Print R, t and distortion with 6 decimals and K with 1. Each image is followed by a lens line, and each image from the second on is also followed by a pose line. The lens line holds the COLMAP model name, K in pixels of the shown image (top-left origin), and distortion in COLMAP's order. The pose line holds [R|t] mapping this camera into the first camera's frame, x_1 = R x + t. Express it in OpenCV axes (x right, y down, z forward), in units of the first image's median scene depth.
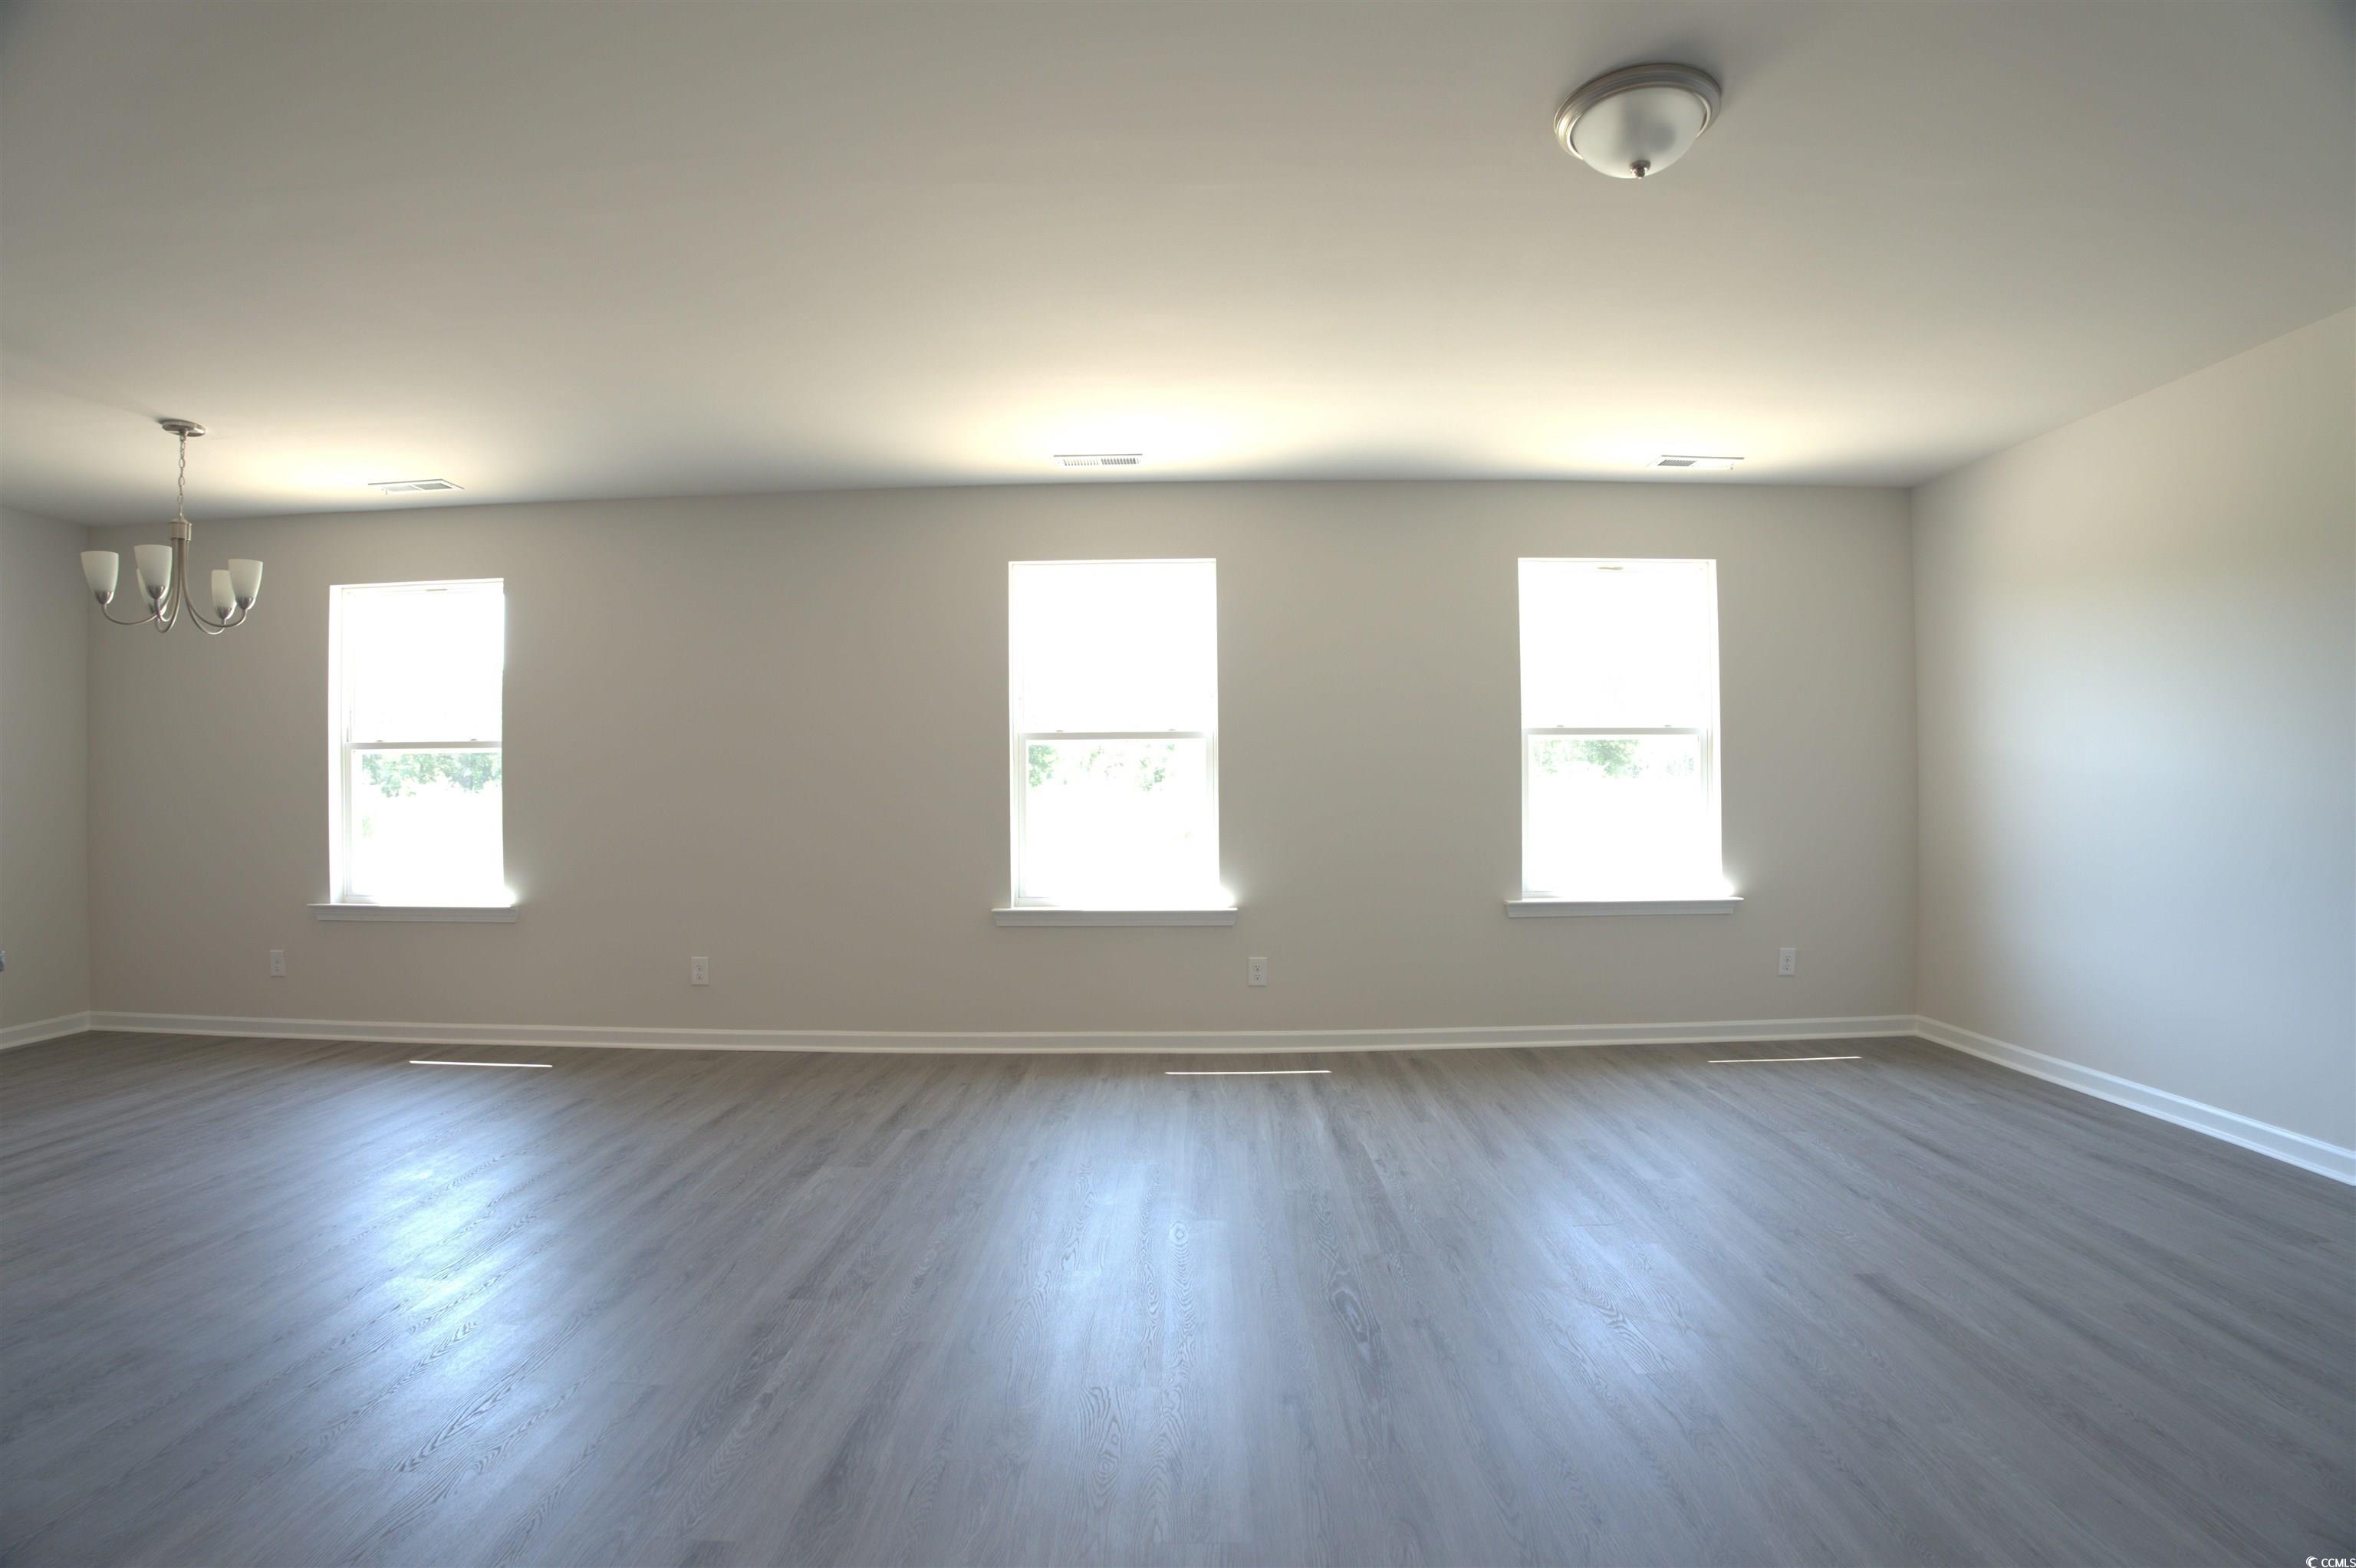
lens RADIAL K [[1094.3, 0, 1178.0], [0, 1094.3, 784.0], [0, 0, 1]] dist [-0.059309, 0.001001]
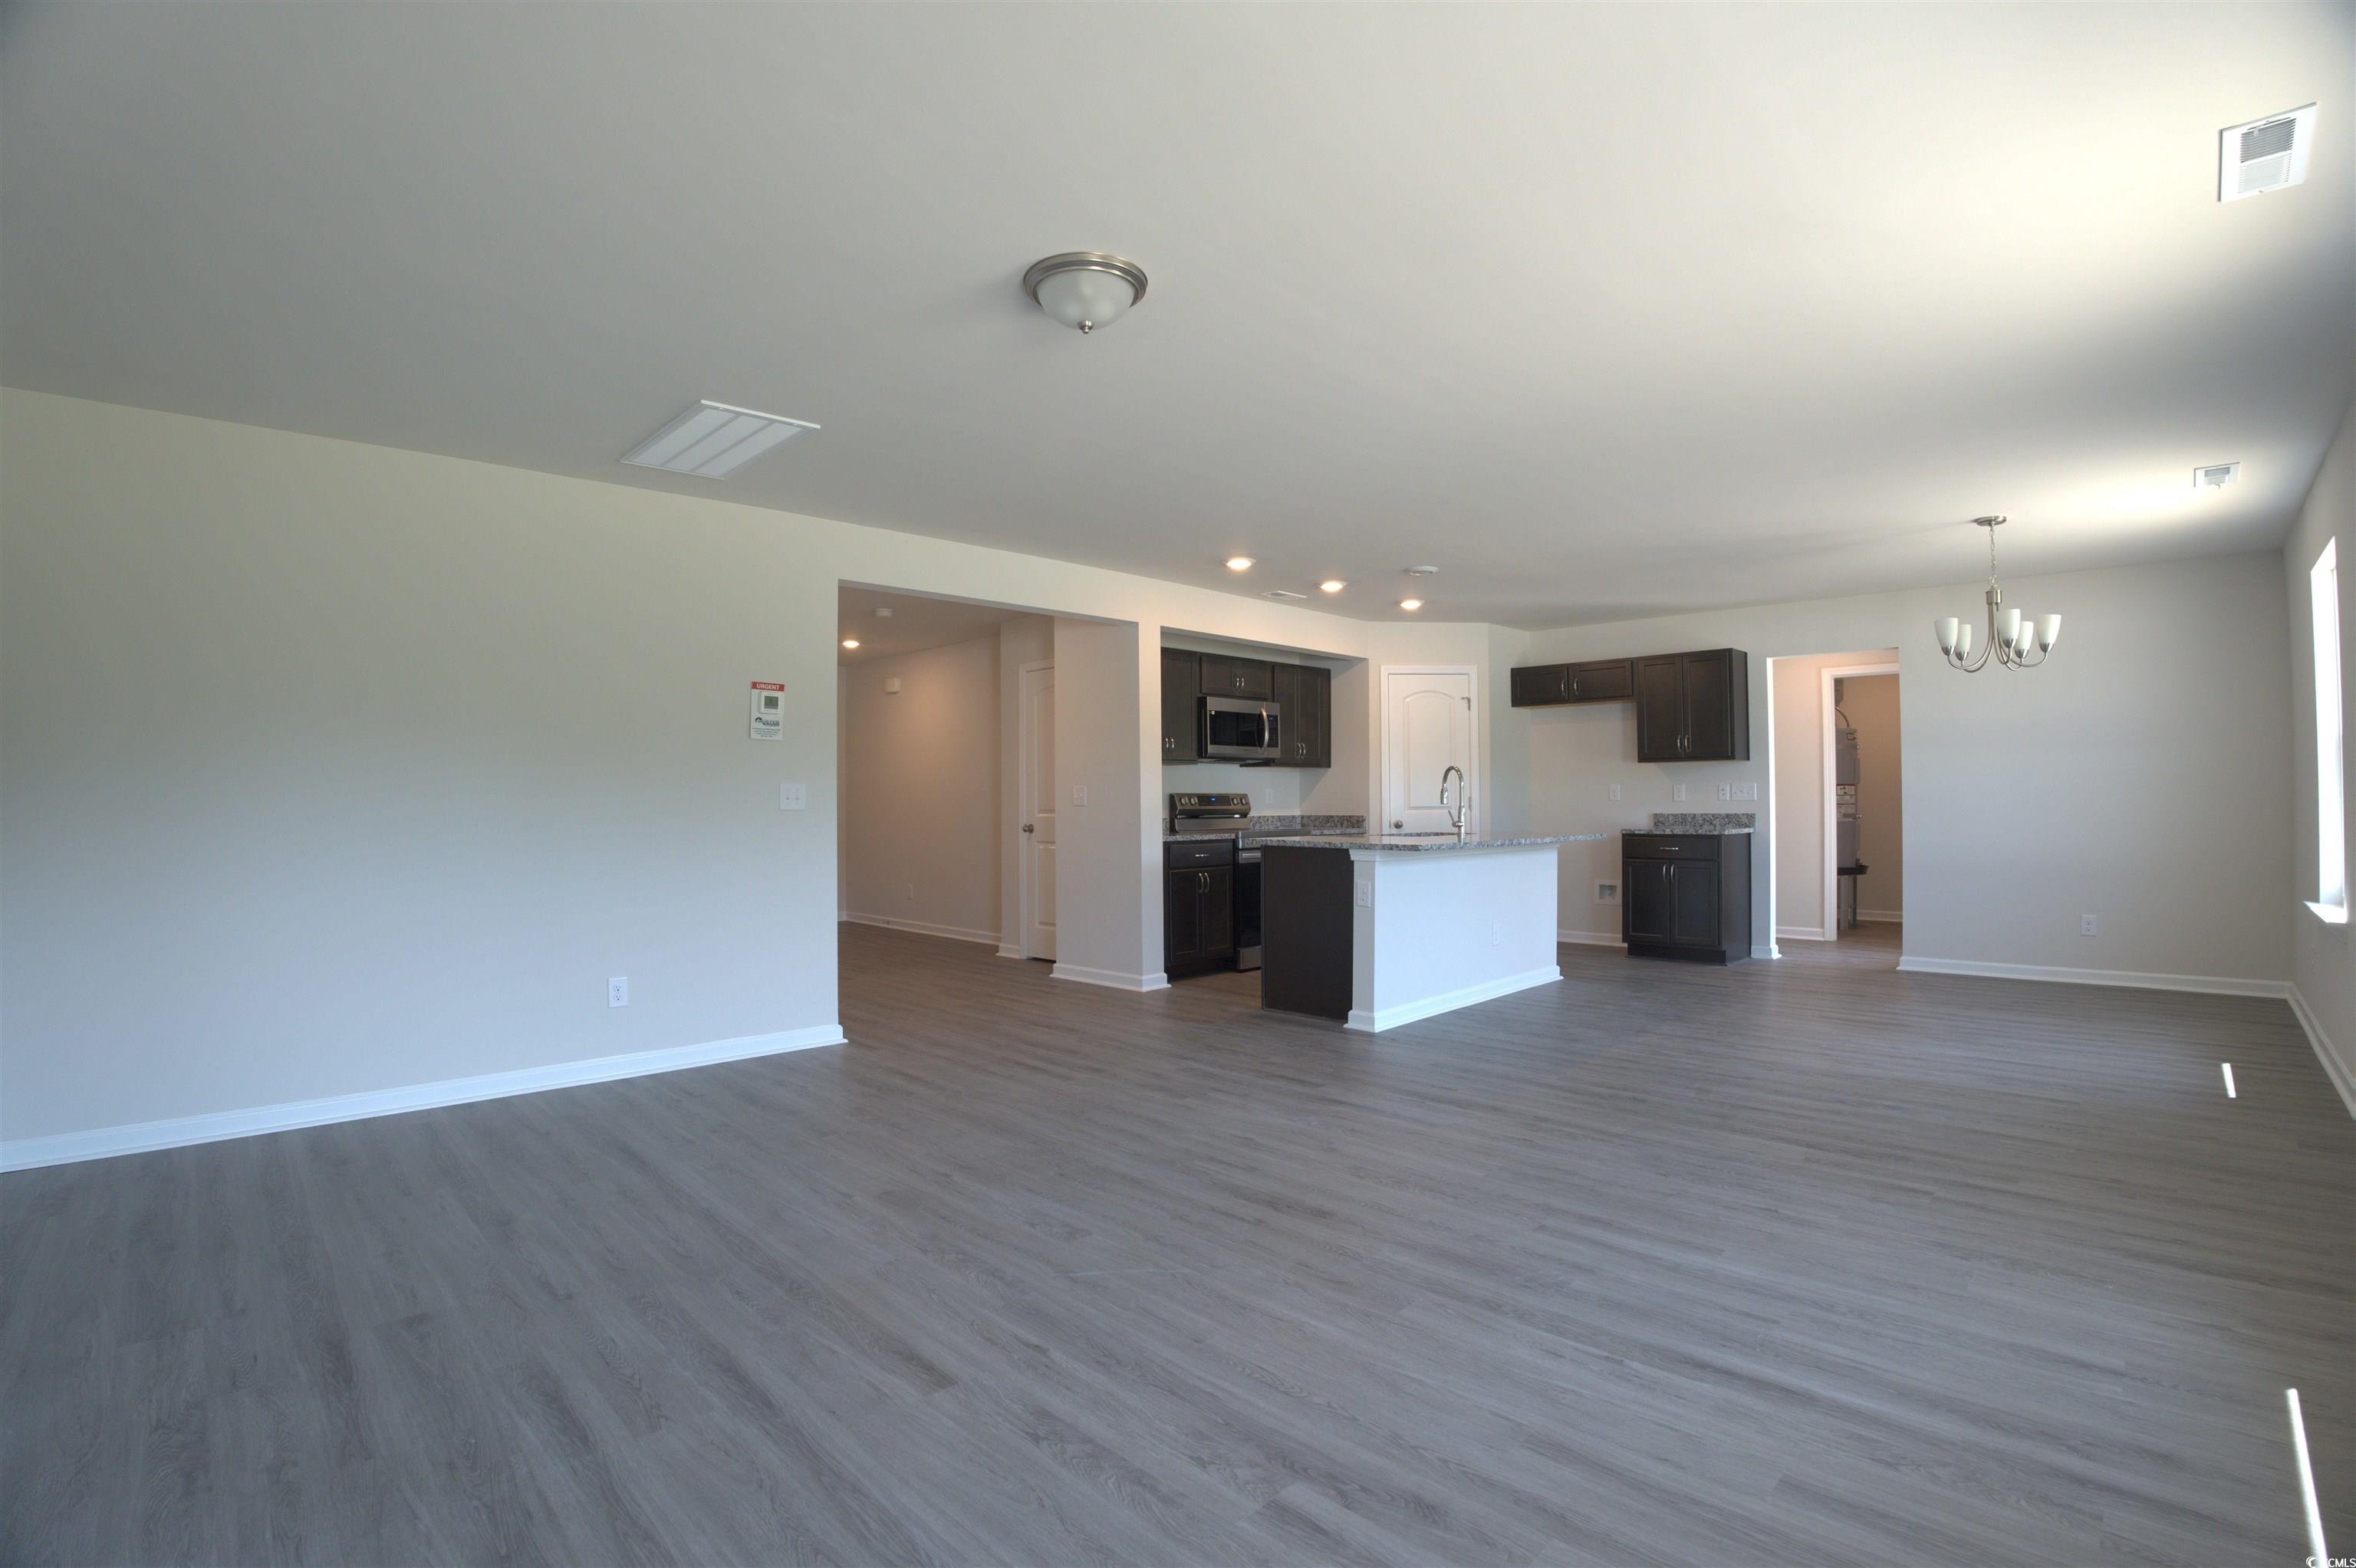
lens RADIAL K [[1094.3, 0, 1178.0], [0, 1094.3, 784.0], [0, 0, 1]] dist [-0.059309, 0.001001]
pose [[-0.691865, 0.000269, -0.722027, 0.820612], [0.009867, 0.999910, -0.009082, 0.003651], [0.721960, -0.013408, -0.691805, 1.244414]]
